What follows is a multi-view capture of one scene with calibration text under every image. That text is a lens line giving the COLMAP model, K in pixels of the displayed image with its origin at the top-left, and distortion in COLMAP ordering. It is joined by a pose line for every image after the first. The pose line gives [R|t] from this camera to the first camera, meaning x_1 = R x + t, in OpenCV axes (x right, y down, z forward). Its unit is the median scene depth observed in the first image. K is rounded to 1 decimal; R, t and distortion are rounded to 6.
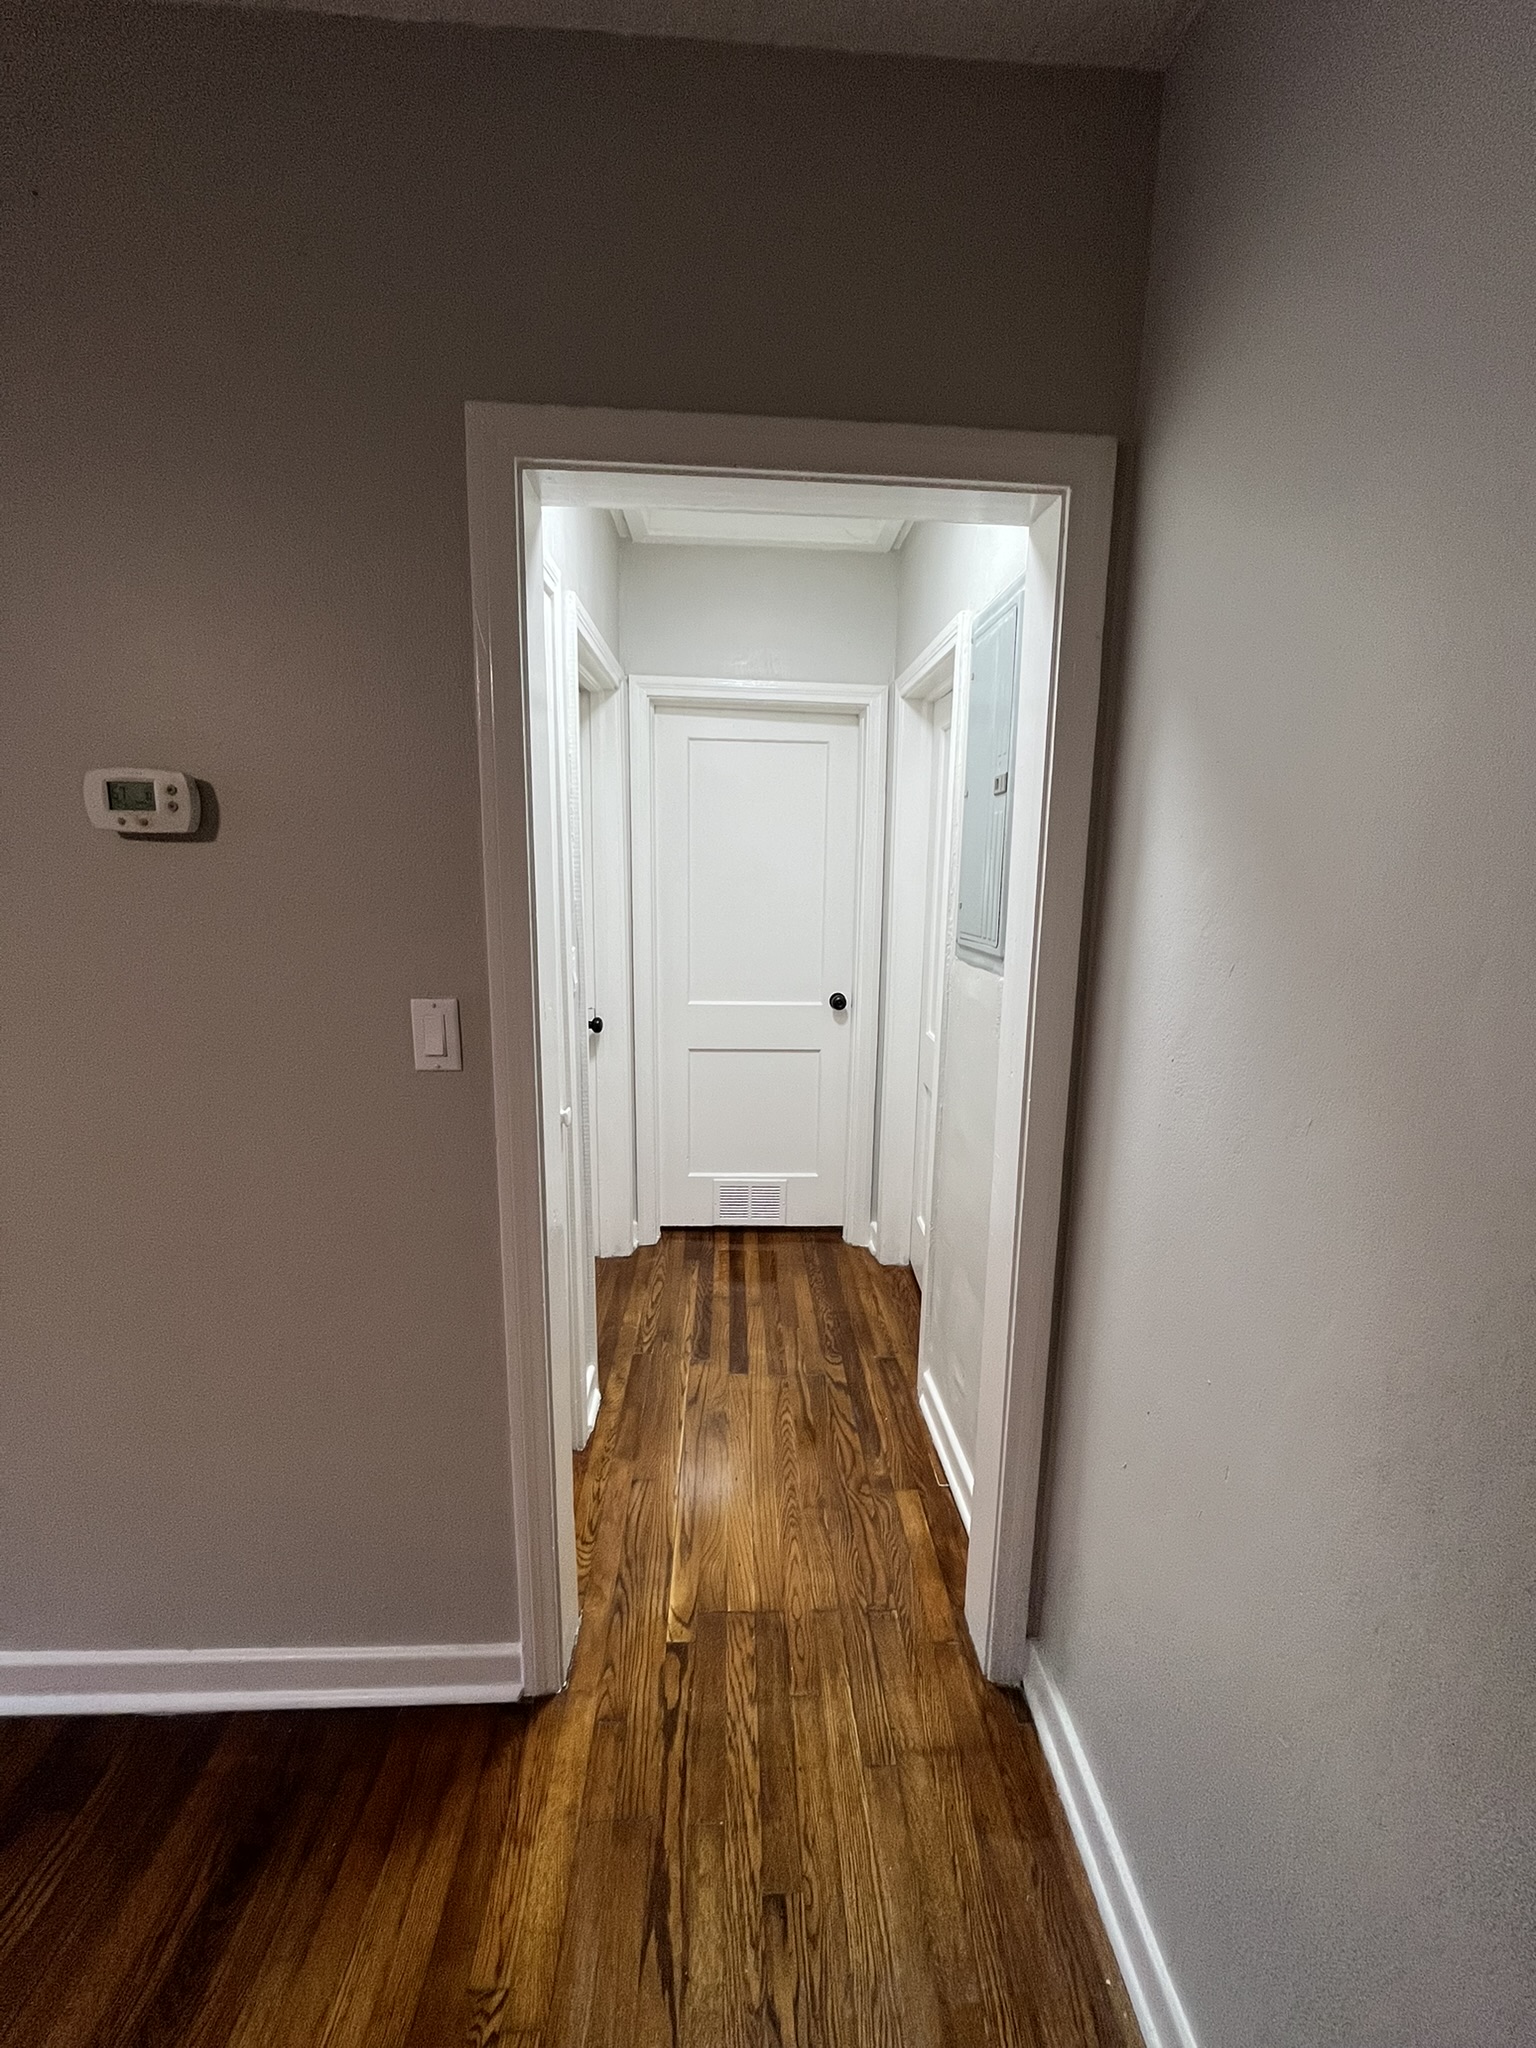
lens RADIAL K [[822.4, 0, 770.8], [0, 822.4, 1013.1], [0, 0, 1]] dist [-0.001627, -0.000250]
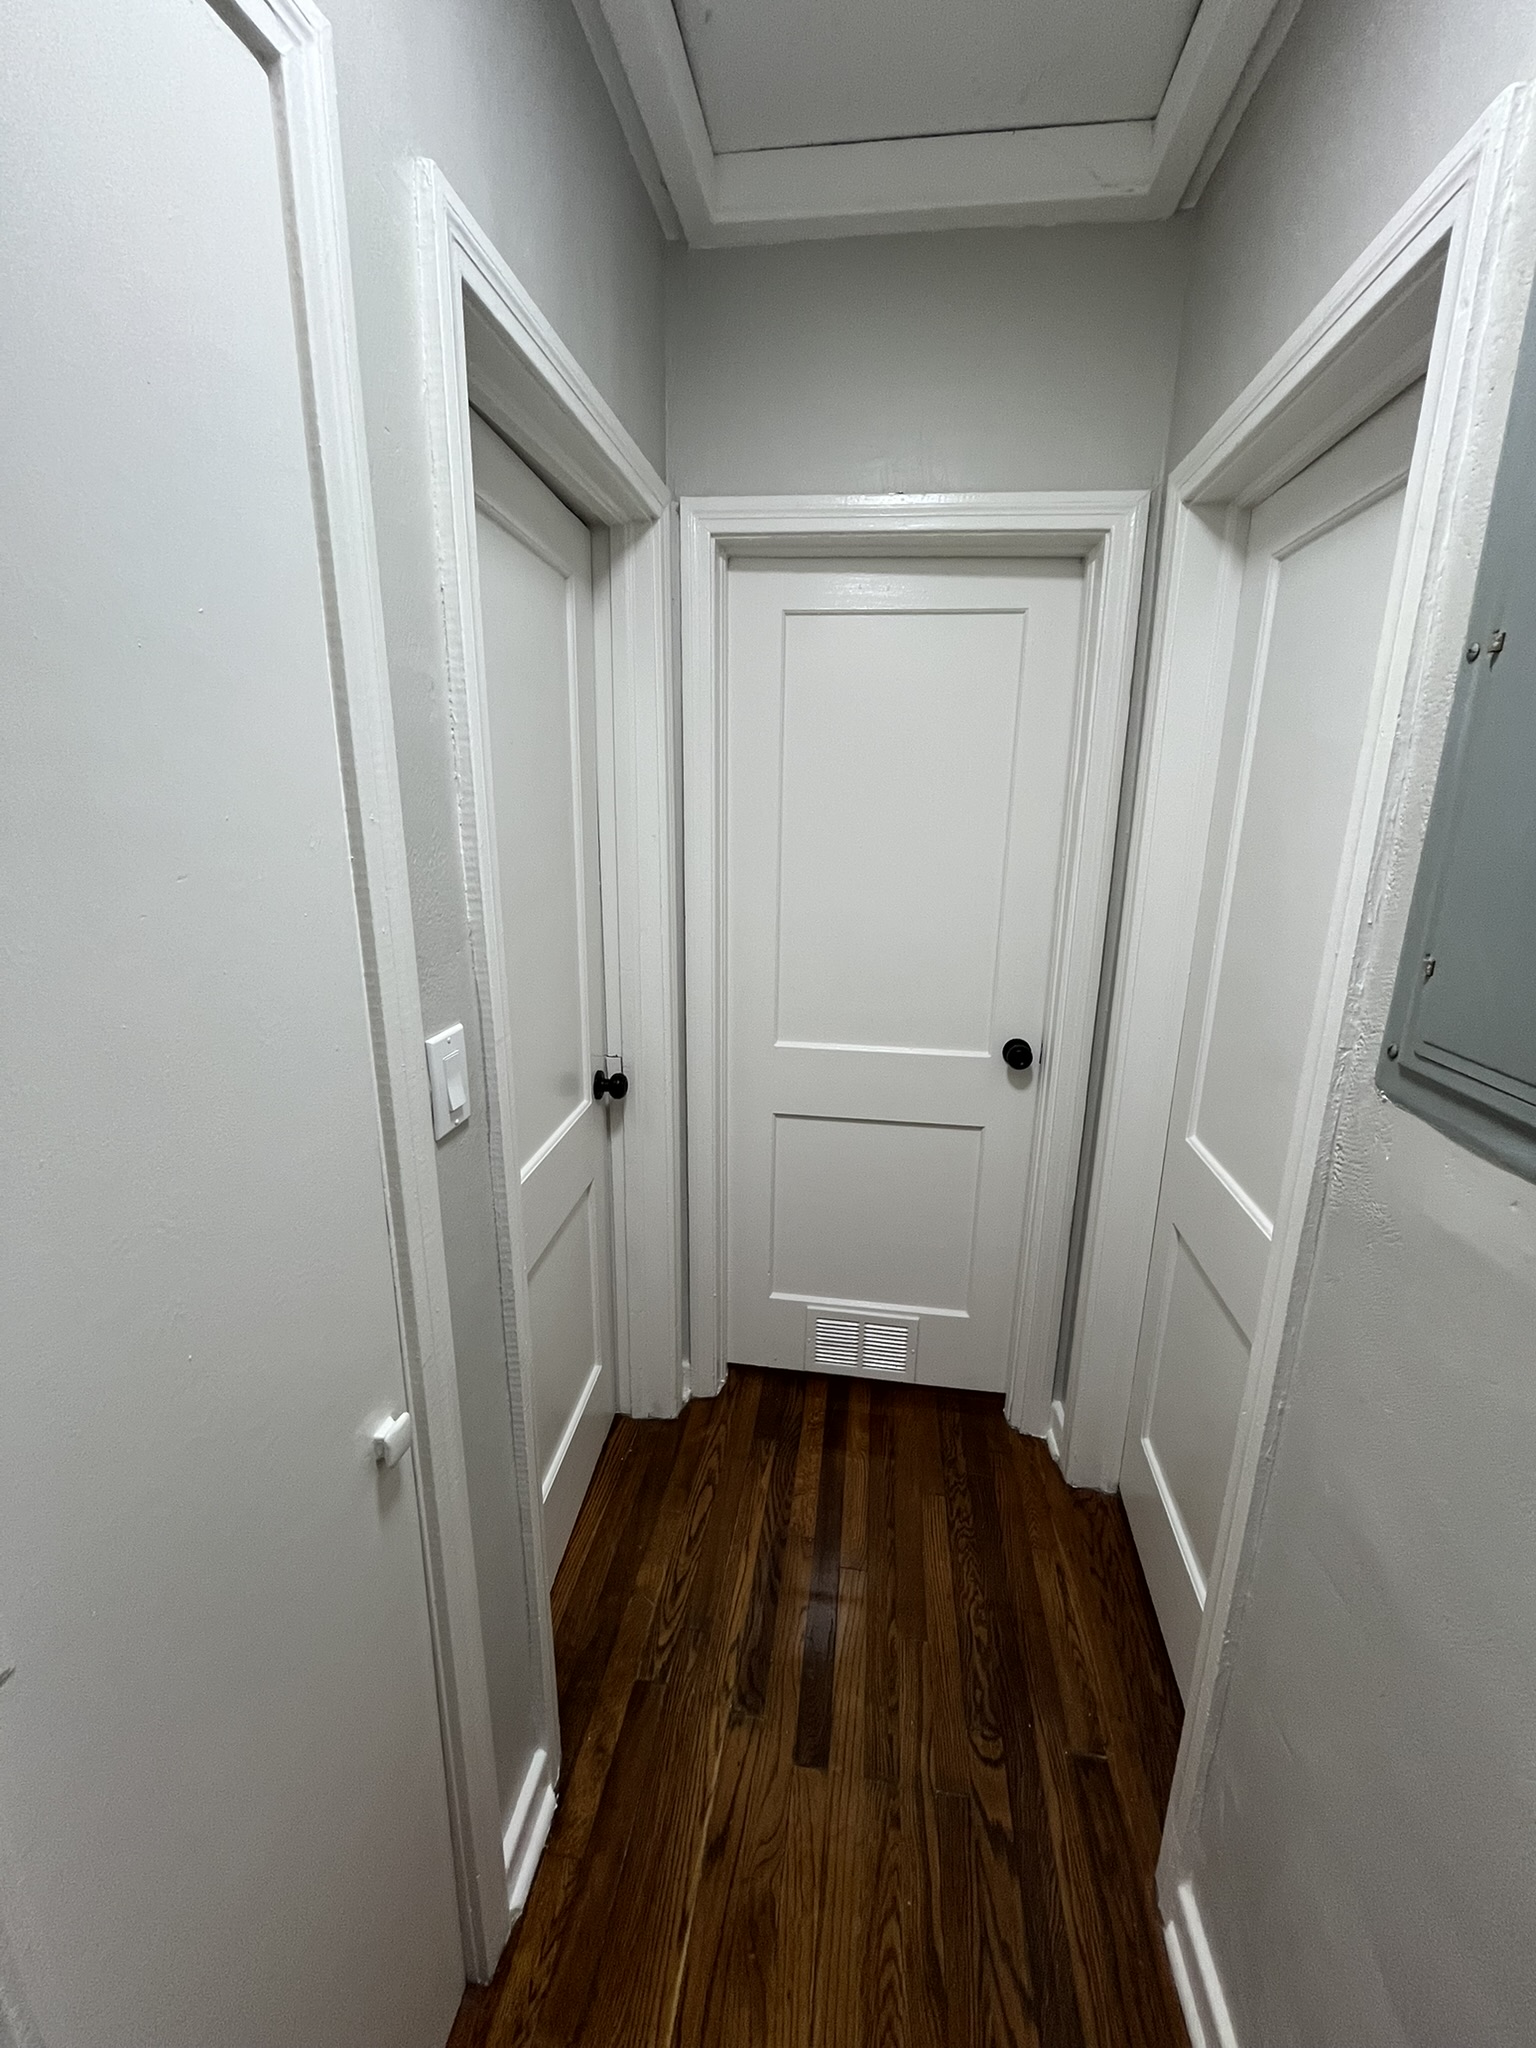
lens RADIAL K [[822.4, 0, 770.8], [0, 822.4, 1013.1], [0, 0, 1]] dist [-0.001627, -0.000250]
pose [[0.983847, 0.043158, -0.173732, 0.007797], [-0.031842, 0.997218, 0.067403, -0.092768], [0.176158, -0.060782, 0.982484, 0.436579]]
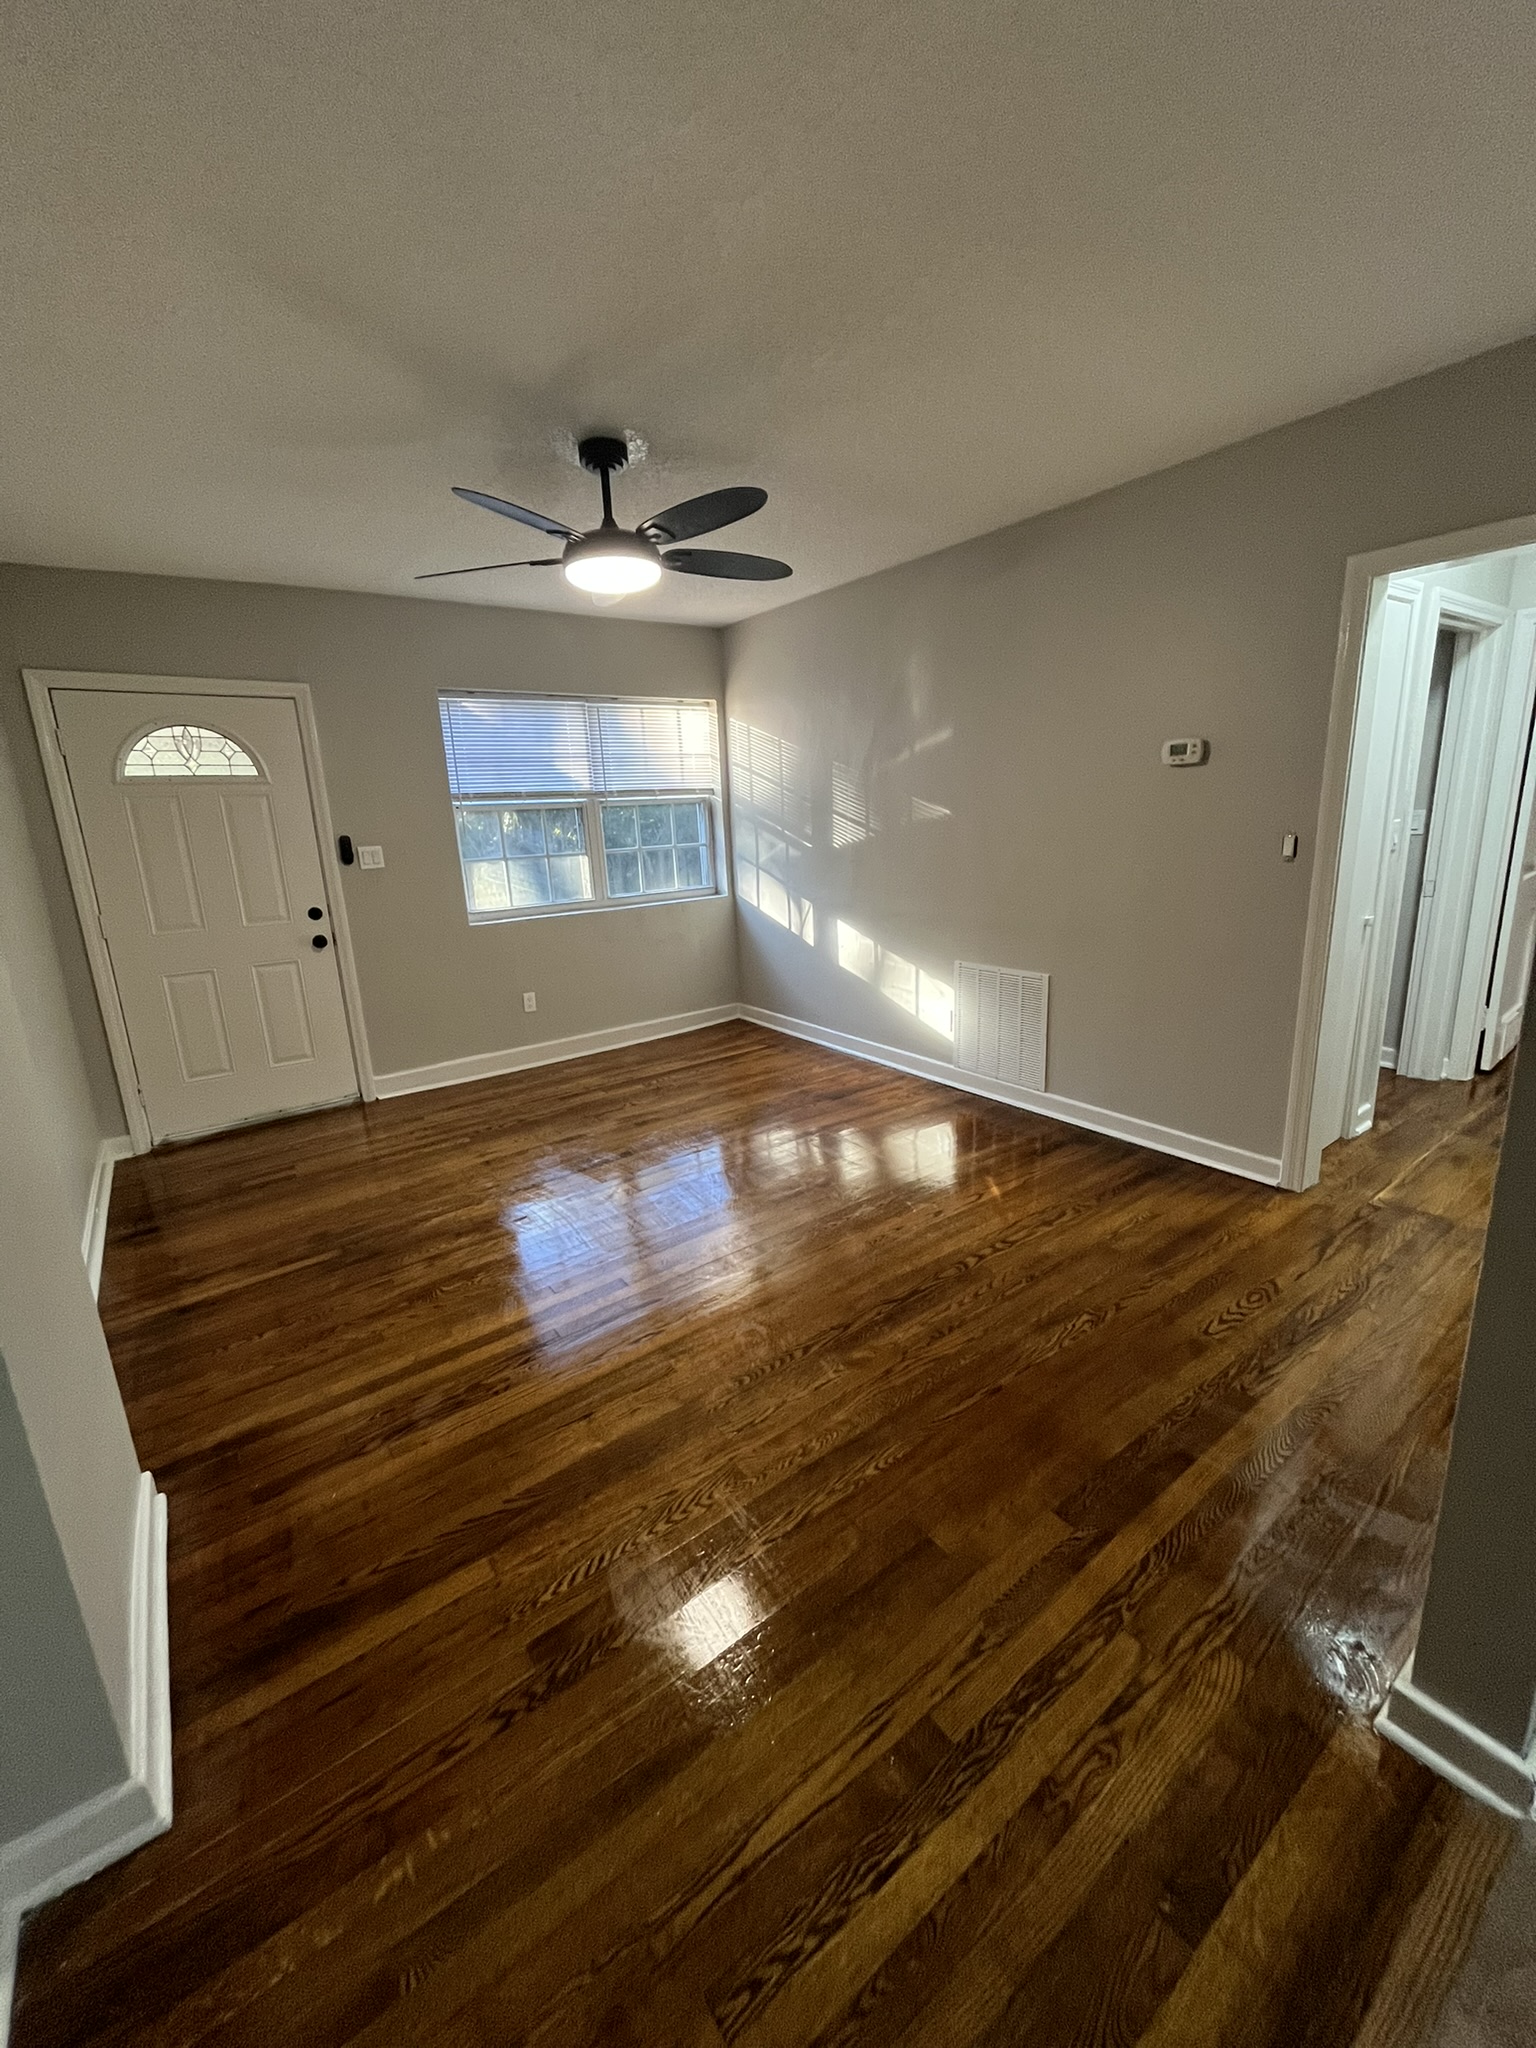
lens RADIAL K [[828.6, 0, 770.5], [0, 828.6, 990.9], [0, 0, 1]] dist [0.000533, 0.000084]
pose [[0.552242, 0.149833, -0.820109, 0.335017], [-0.105392, 0.988372, 0.109607, 0.145976], [0.826995, 0.025903, 0.561612, -0.655005]]
